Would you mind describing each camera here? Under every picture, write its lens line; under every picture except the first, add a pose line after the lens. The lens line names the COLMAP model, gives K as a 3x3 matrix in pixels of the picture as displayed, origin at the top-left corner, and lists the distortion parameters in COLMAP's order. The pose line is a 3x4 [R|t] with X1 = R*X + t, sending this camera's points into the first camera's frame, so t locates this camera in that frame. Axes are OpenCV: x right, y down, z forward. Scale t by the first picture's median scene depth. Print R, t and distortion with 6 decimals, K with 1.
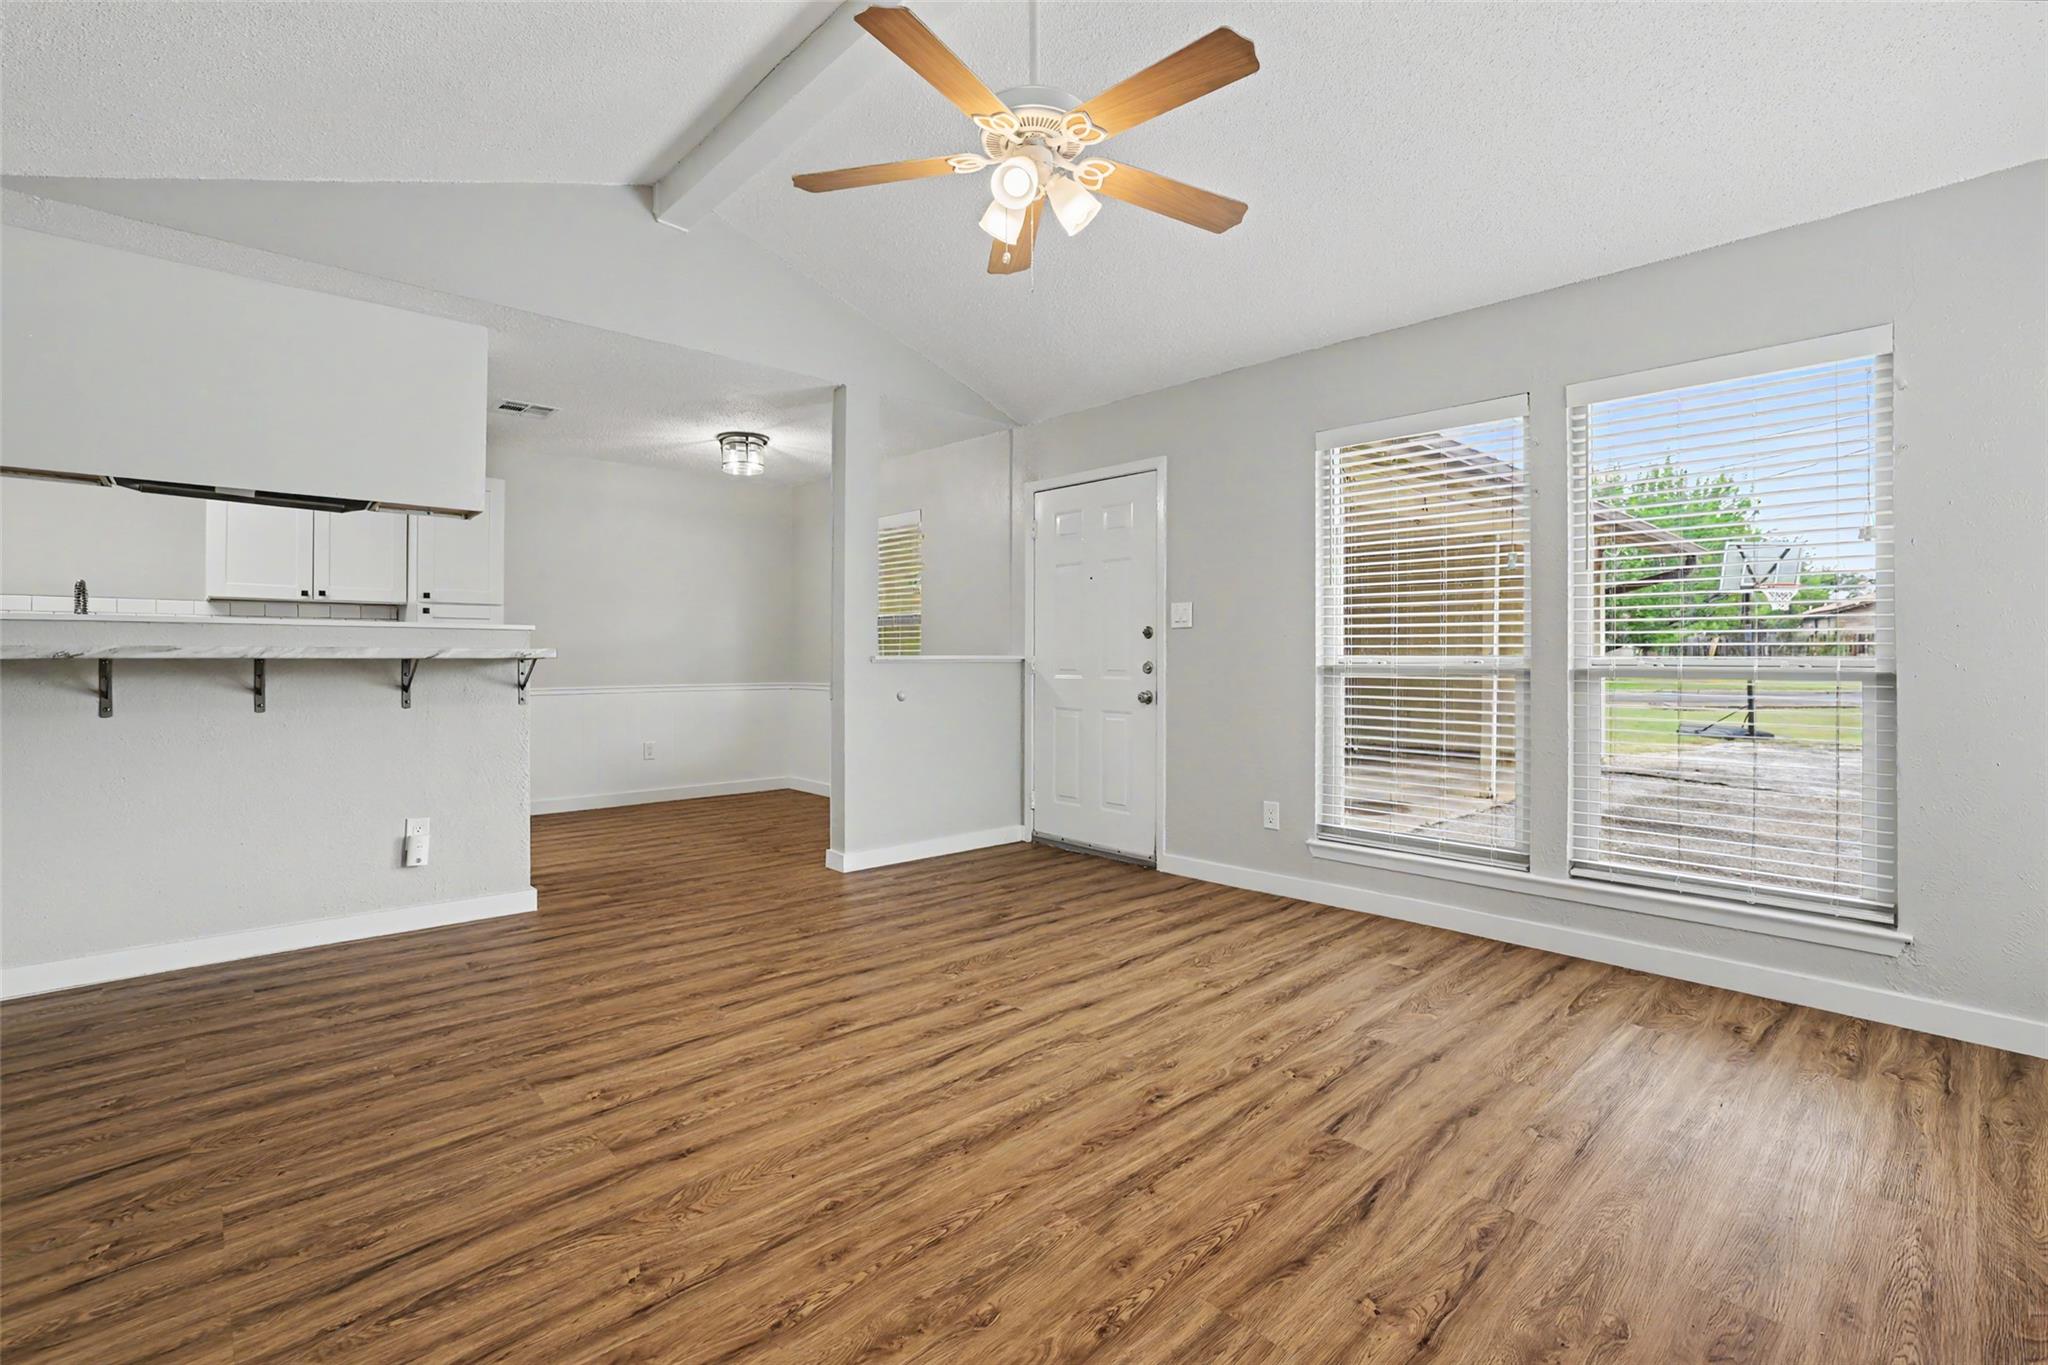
lens RADIAL K [[926.4, 0, 1029.5], [0, 926.4, 650.1], [0, 0, 1]] dist [-0.050710, 0.020572]
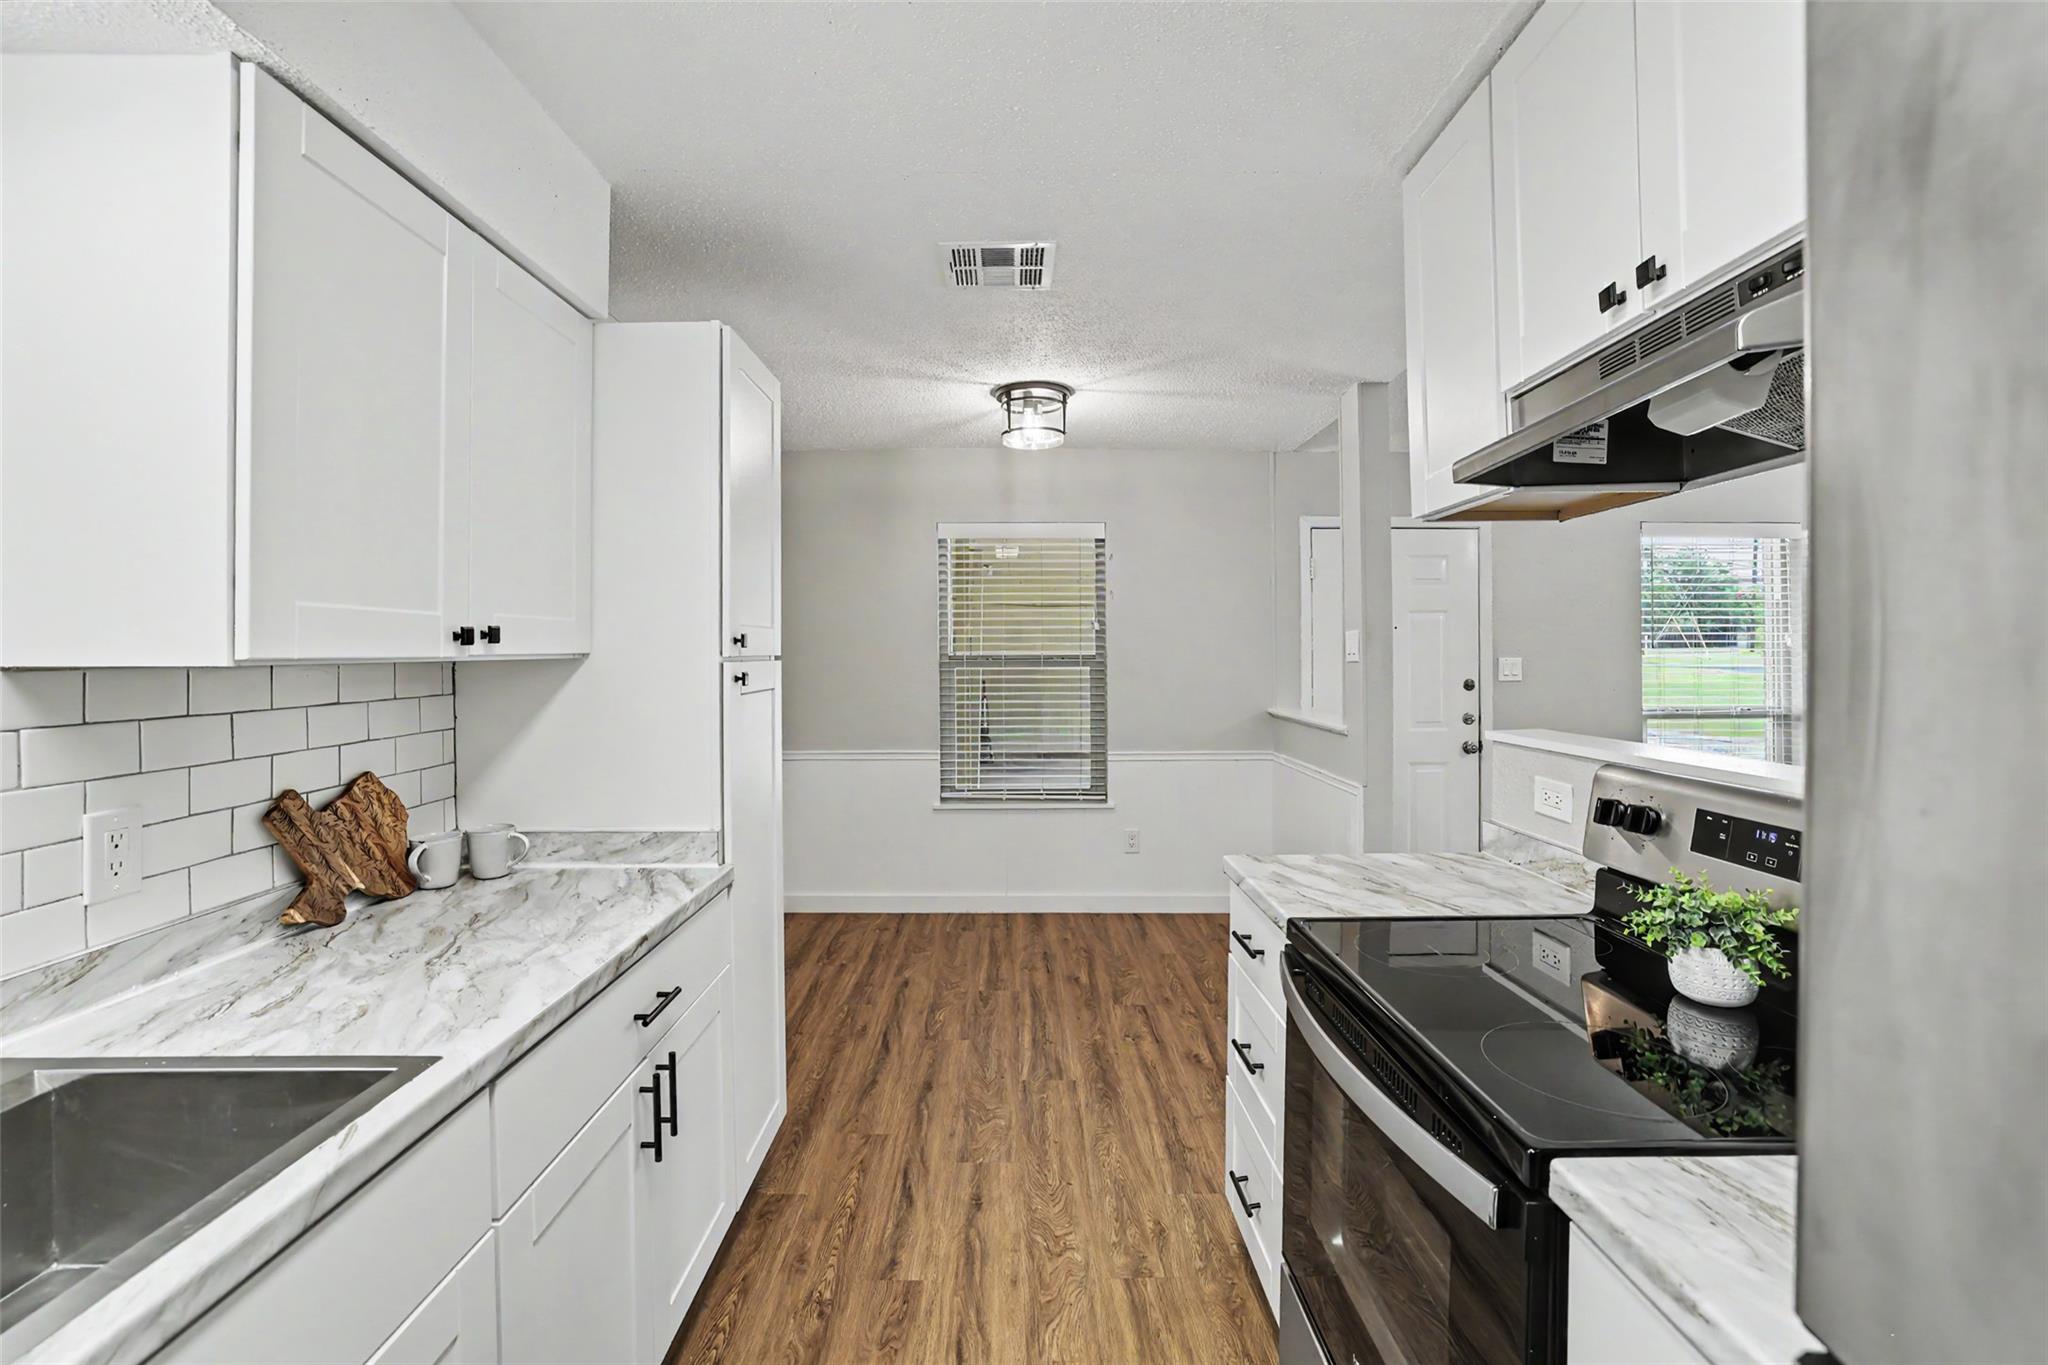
lens RADIAL K [[897.4, 0, 1012.0], [0, 897.4, 655.6], [0, 0, 1]] dist [-0.049843, 0.017680]
pose [[0.686222, -0.008807, 0.727339, -1.694265], [-0.002946, 0.999885, 0.014886, -0.116732], [-0.727386, -0.012358, 0.686117, 1.264154]]
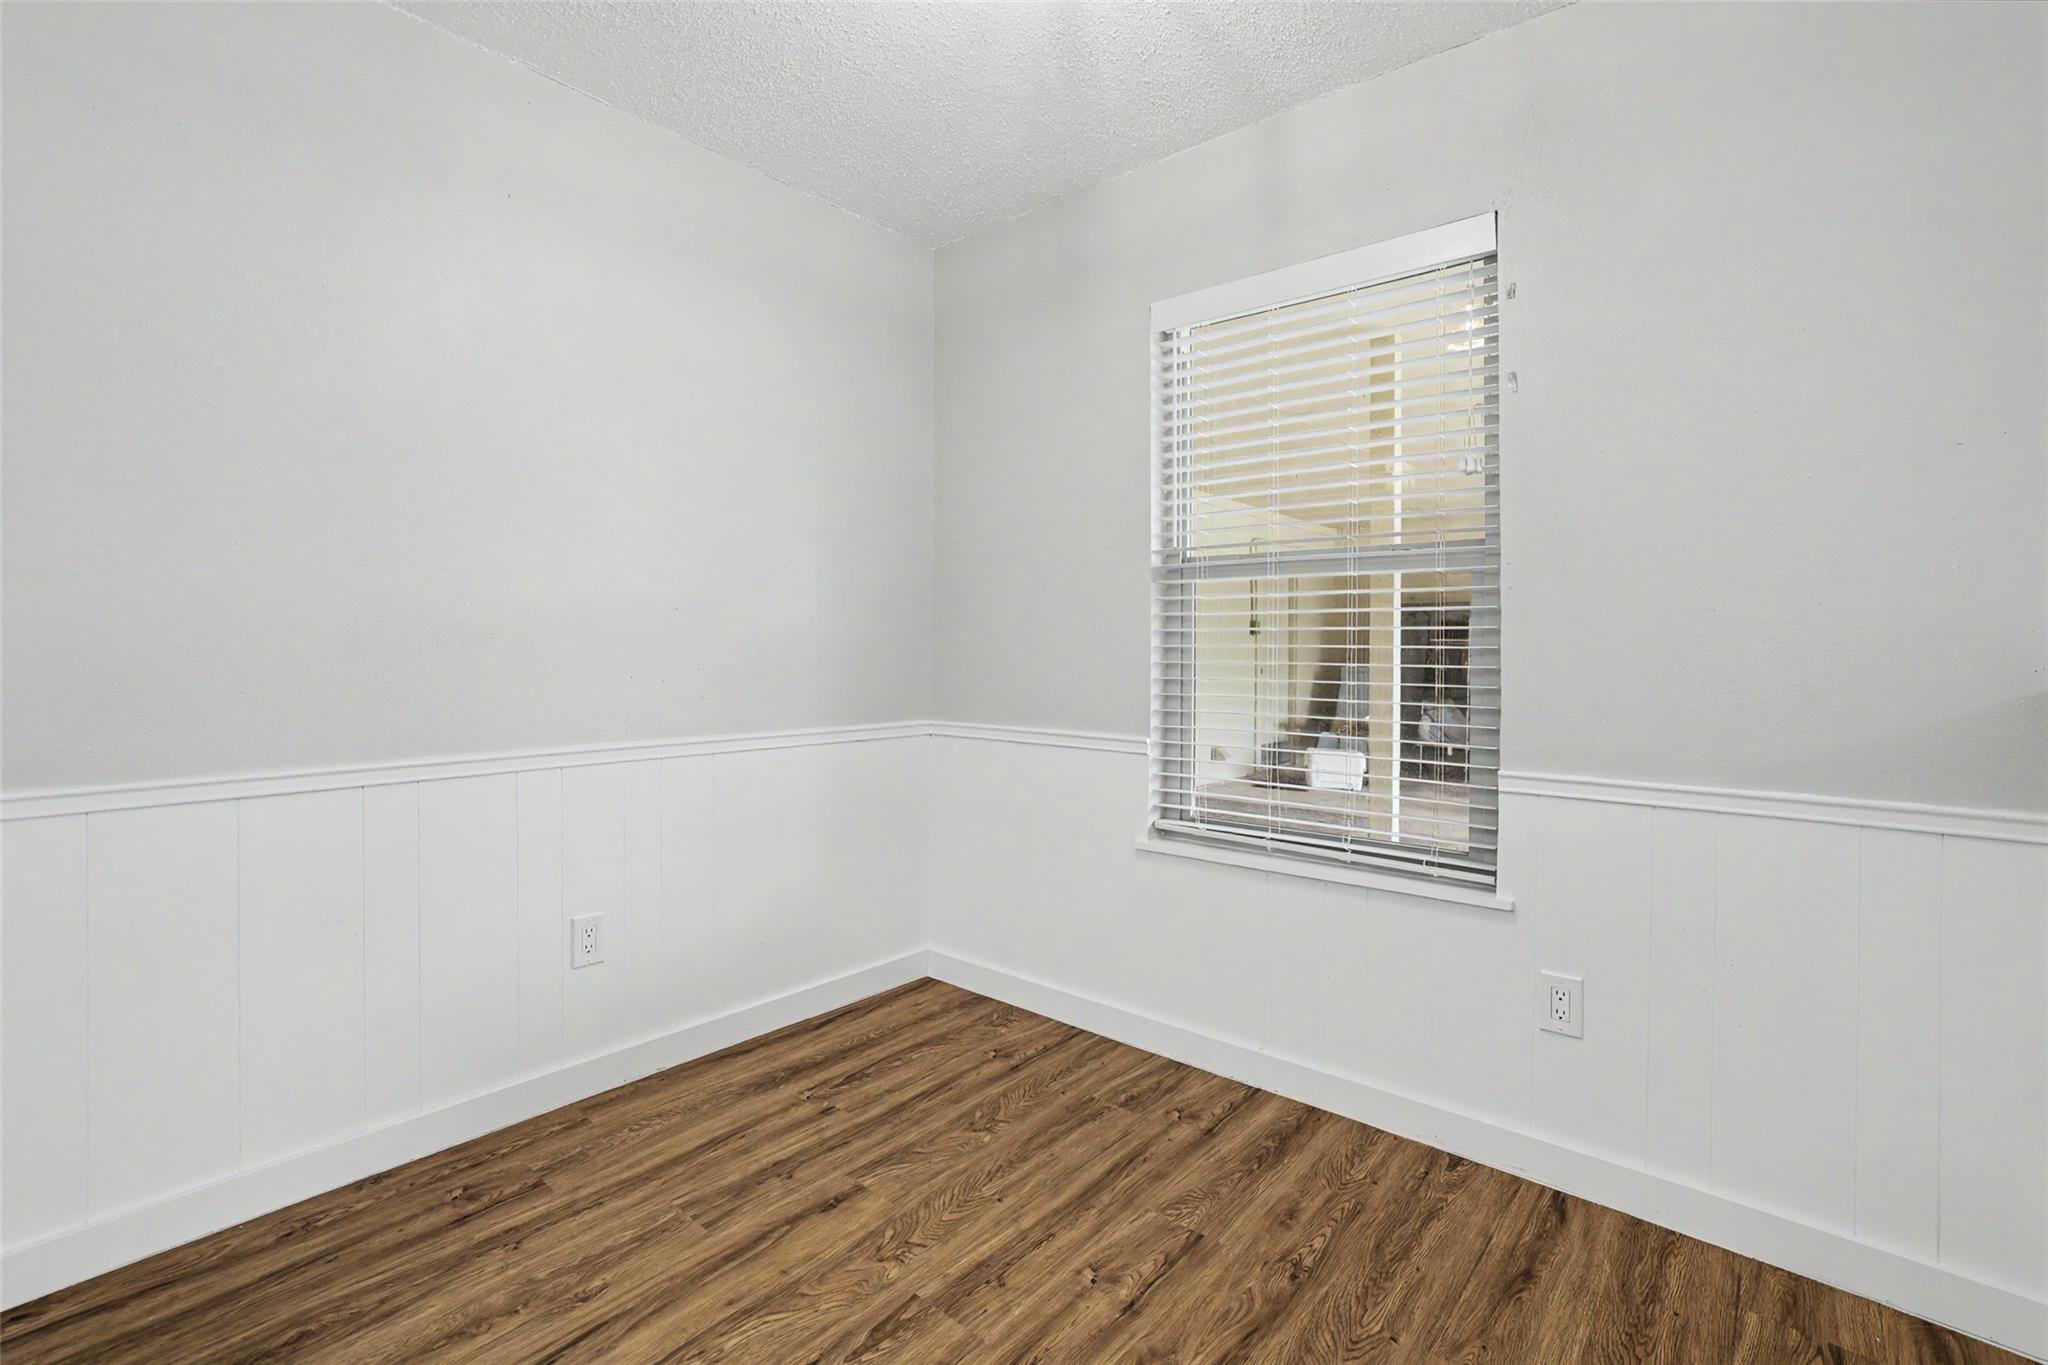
lens RADIAL K [[913.9, 0, 993.7], [0, 913.9, 645.9], [0, 0, 1]] dist [-0.055024, 0.018788]
pose [[0.995797, -0.000599, 0.091591, -0.742277], [-0.000432, 0.999937, 0.011237, -0.008229], [-0.091592, -0.011229, 0.995733, 1.658262]]
